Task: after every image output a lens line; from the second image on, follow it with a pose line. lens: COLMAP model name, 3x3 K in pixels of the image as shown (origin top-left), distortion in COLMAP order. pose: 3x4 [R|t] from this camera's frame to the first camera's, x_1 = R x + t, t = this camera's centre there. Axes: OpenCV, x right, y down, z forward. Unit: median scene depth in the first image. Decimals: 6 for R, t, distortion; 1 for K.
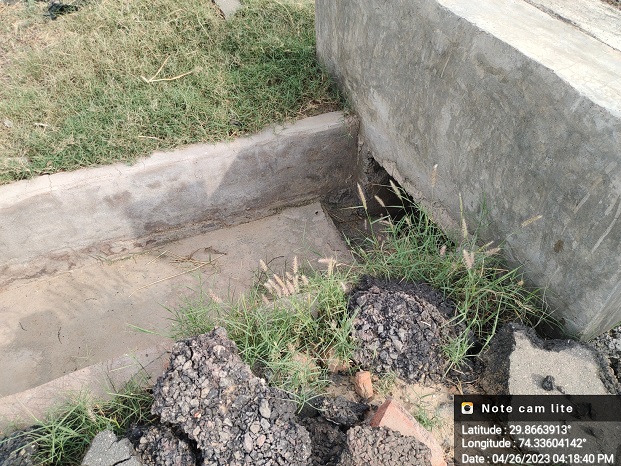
lens RADIAL K [[461.9, 0, 310.5], [0, 461.9, 233.0], [0, 0, 1]] dist [-0.006271, -0.007526]
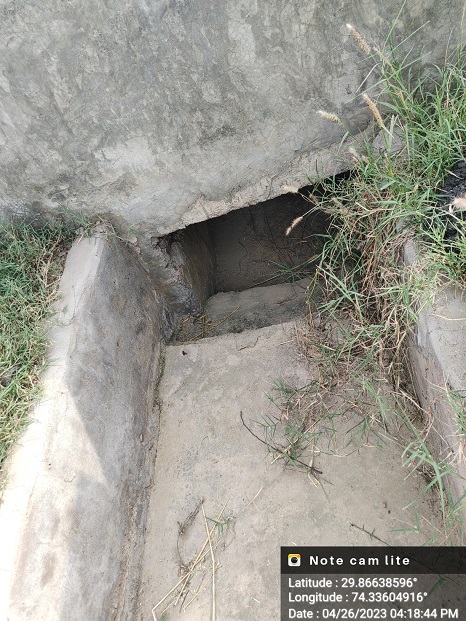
lens RADIAL K [[461.9, 0, 233.0], [0, 461.9, 310.5], [0, 0, 1]] dist [-0.006271, -0.007526]
pose [[0.356276, -0.802925, 0.477889, -0.262108], [0.869924, 0.471700, 0.143981, -0.121095], [-0.341026, 0.364431, 0.866540, 0.405240]]
